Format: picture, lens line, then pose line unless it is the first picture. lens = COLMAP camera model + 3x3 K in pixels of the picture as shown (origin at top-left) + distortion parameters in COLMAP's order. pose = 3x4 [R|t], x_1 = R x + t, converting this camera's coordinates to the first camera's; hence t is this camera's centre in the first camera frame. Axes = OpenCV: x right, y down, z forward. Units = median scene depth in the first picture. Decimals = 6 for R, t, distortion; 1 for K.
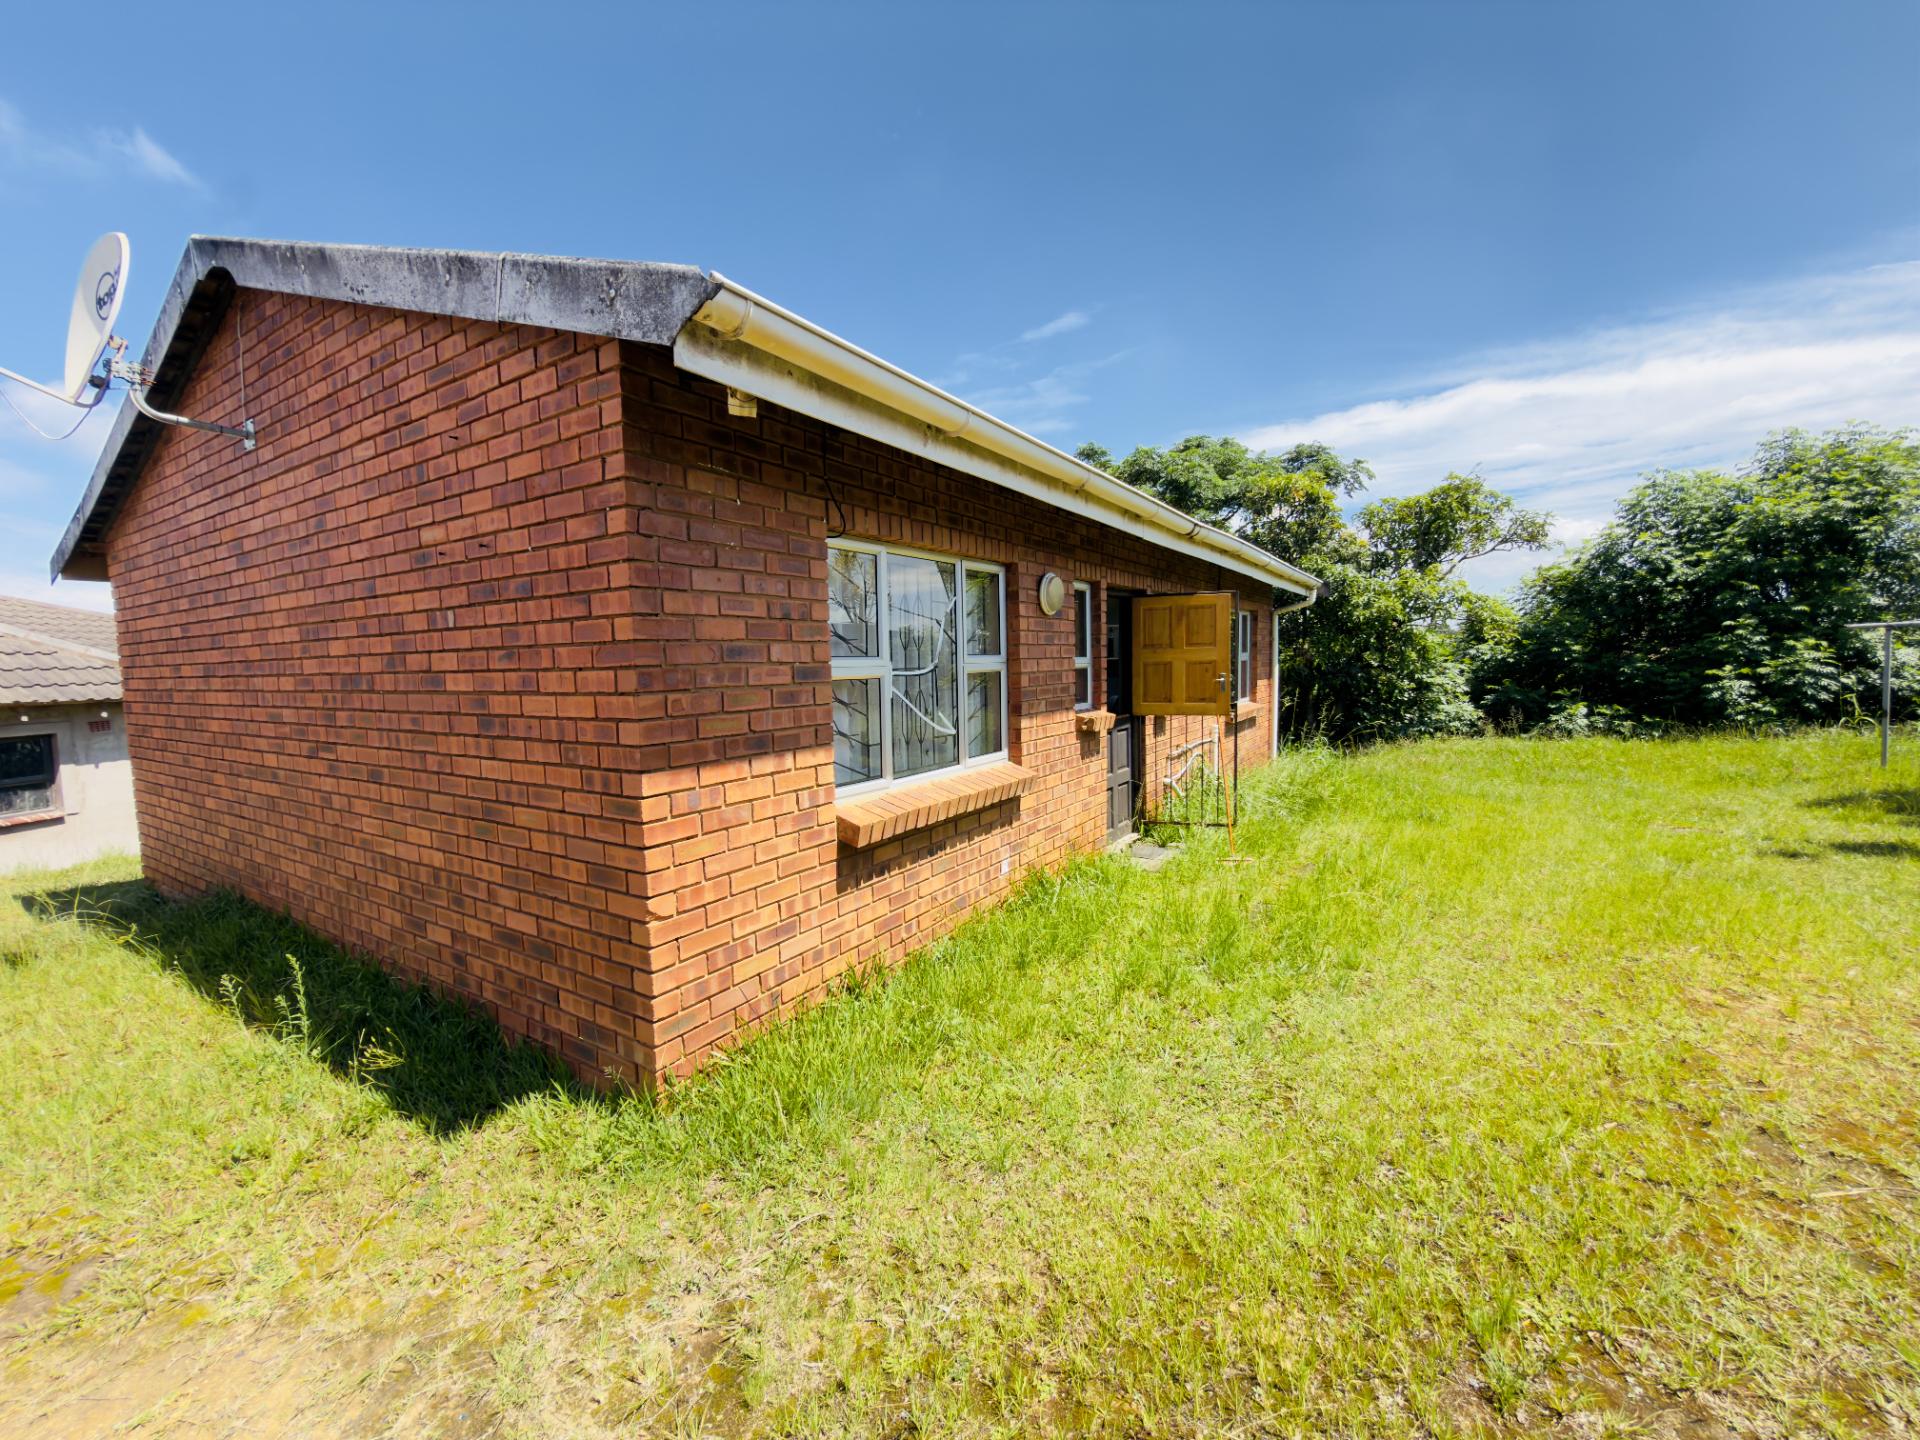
lens RADIAL K [[751.0, 0, 965.3], [0, 751.0, 722.8], [0, 0, 1]] dist [-0.000086, 0.000291]
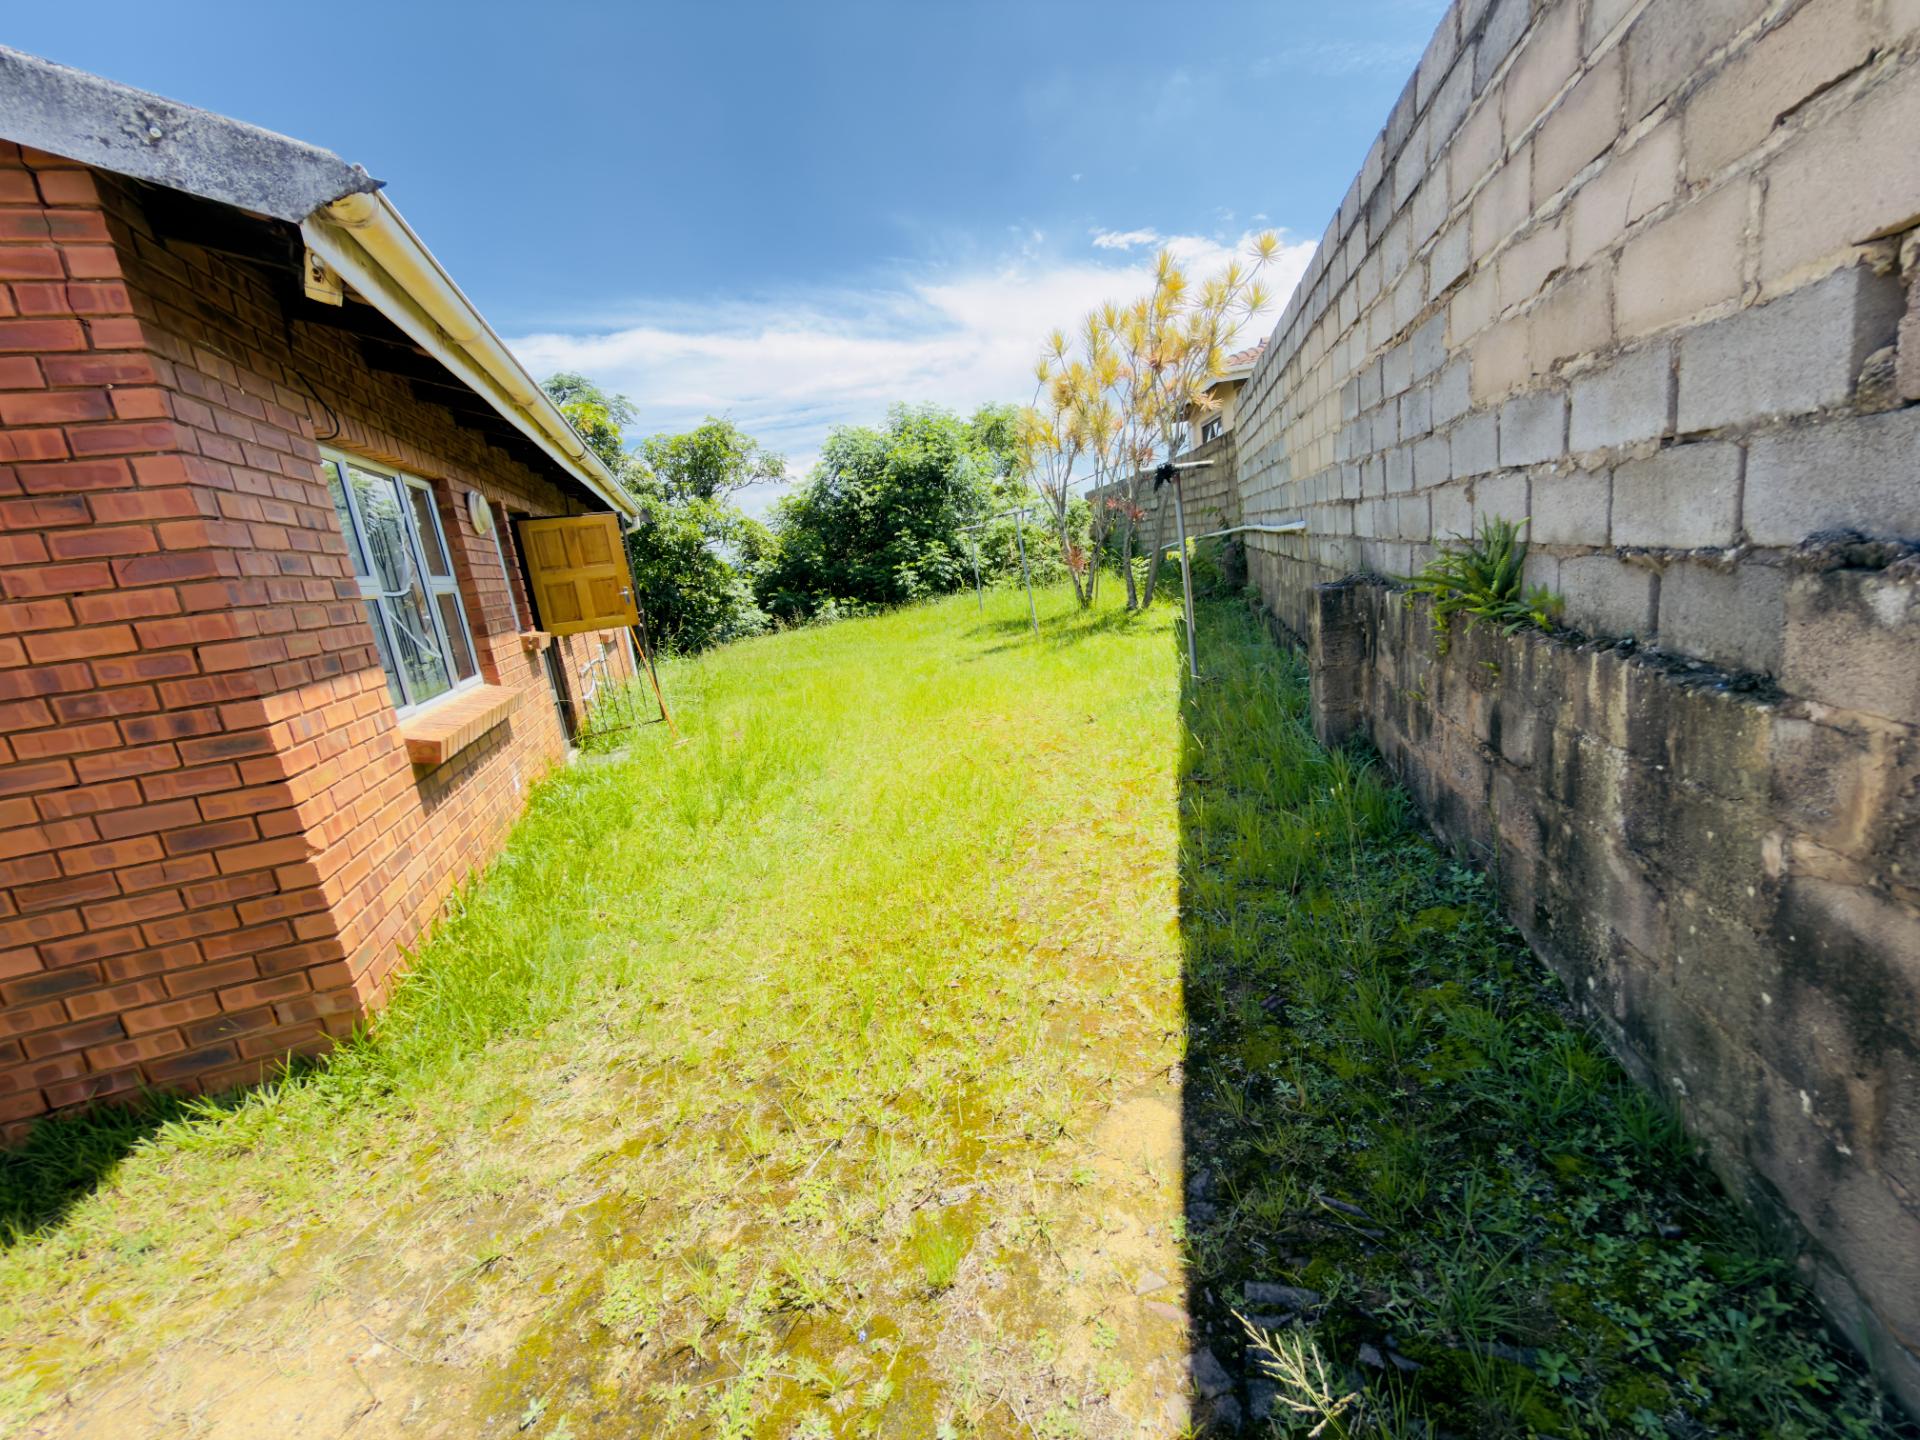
lens RADIAL K [[761.6, 0, 941.5], [0, 761.6, 708.2], [0, 0, 1]] dist [-0.000985, -0.000519]
pose [[0.635288, -0.209048, 0.743444, -0.324207], [0.166271, 0.977114, 0.132672, 0.051347], [-0.754164, 0.039328, 0.655507, -0.107603]]
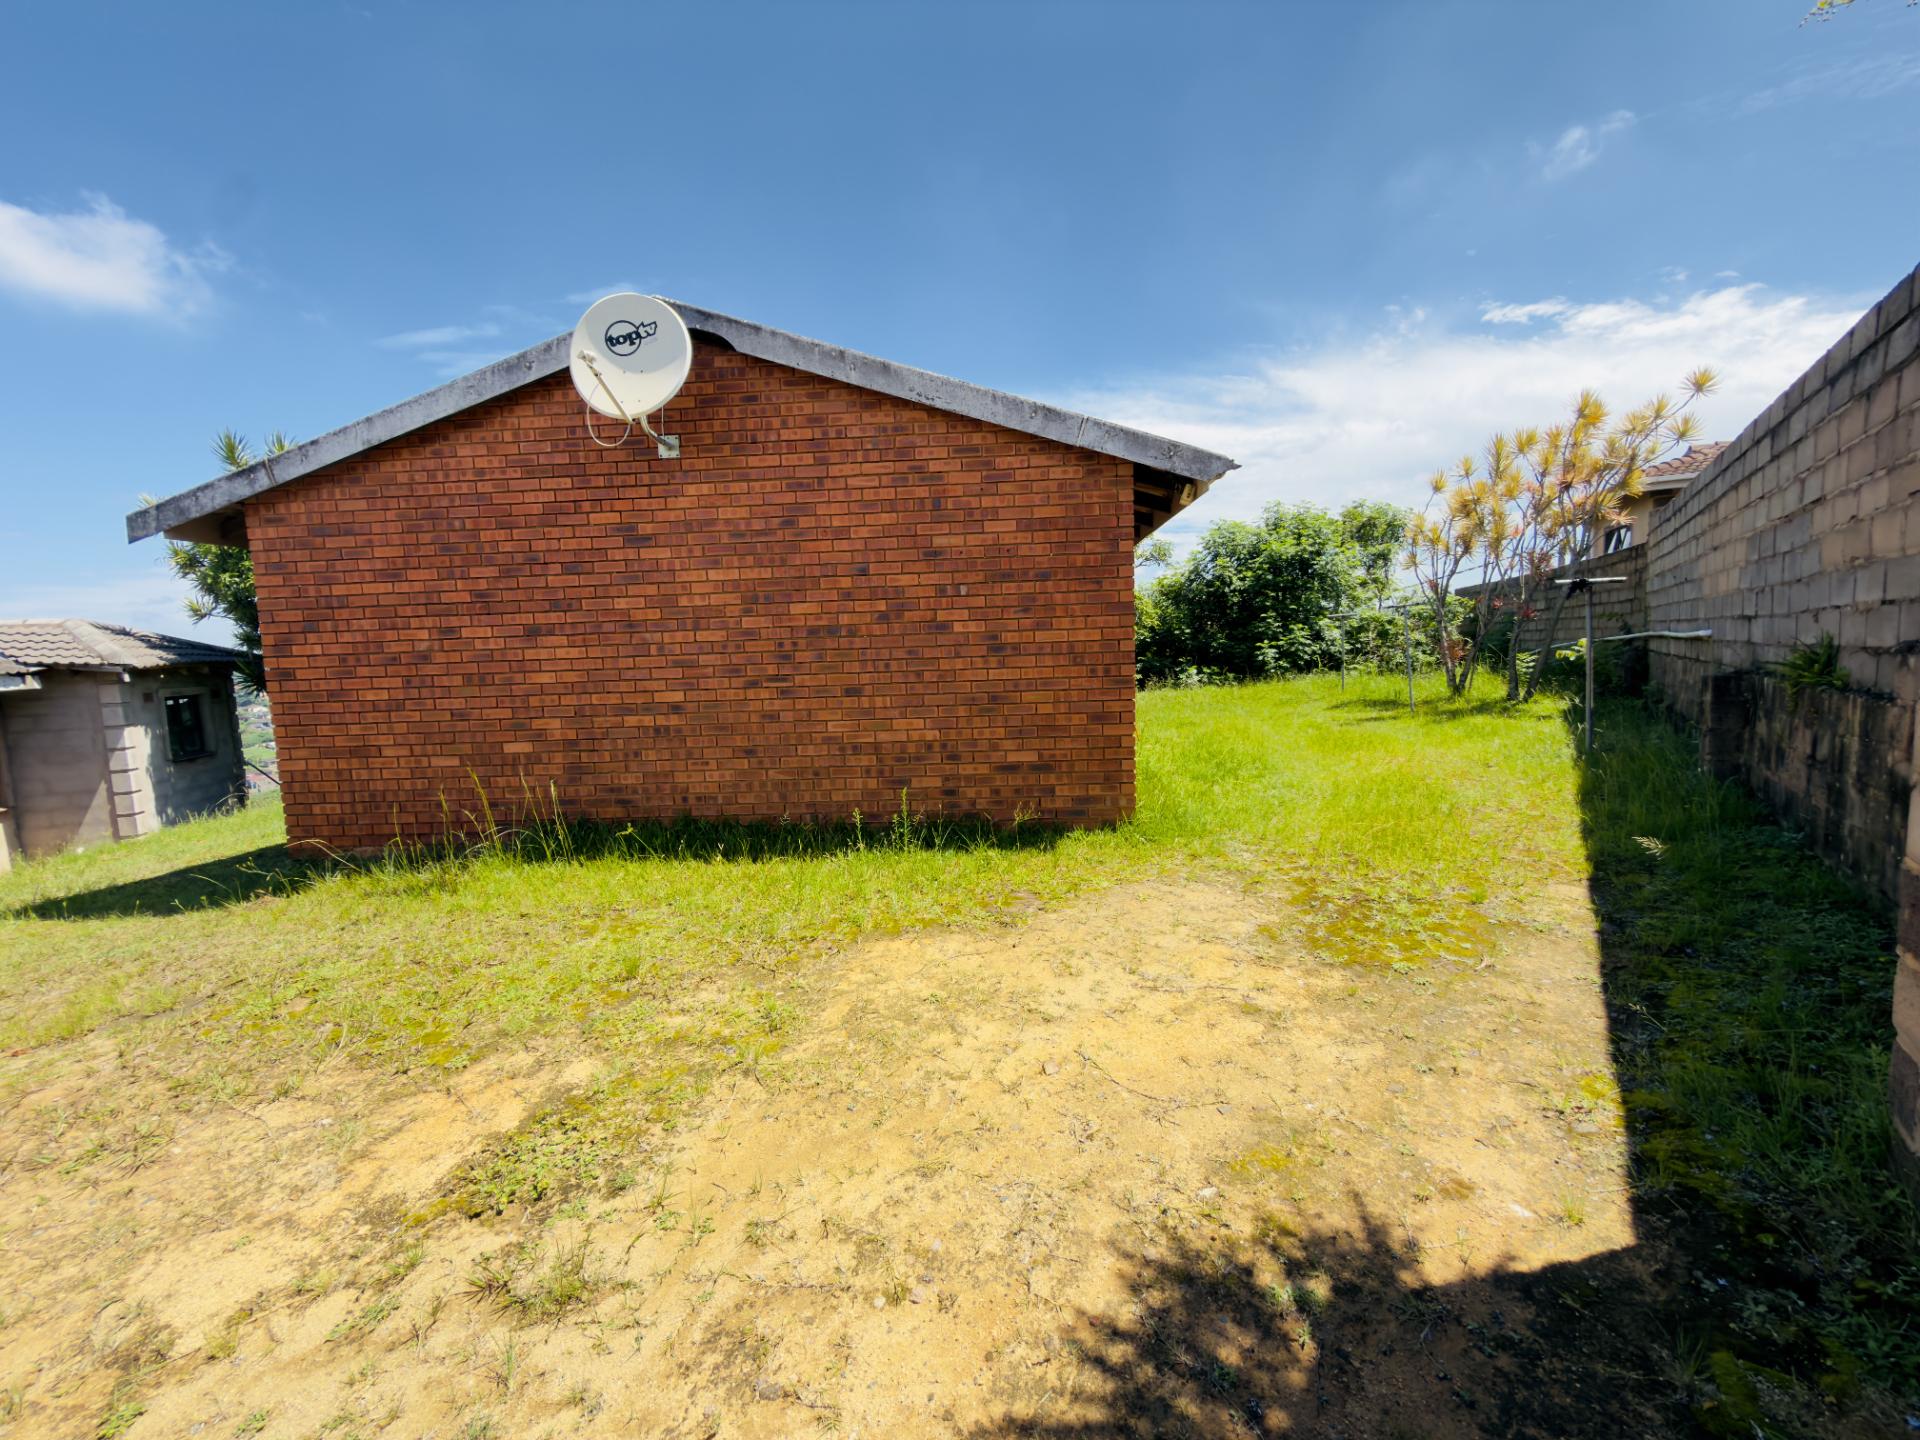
lens RADIAL K [[740.7, 0, 960.0], [0, 740.7, 720.0], [0, 0, 1]] dist [0.000177, 0.000104]
pose [[0.875623, -0.057252, 0.479590, -1.021705], [0.055024, 0.998310, 0.018714, 0.086674], [-0.479850, 0.010003, 0.877293, -0.334953]]
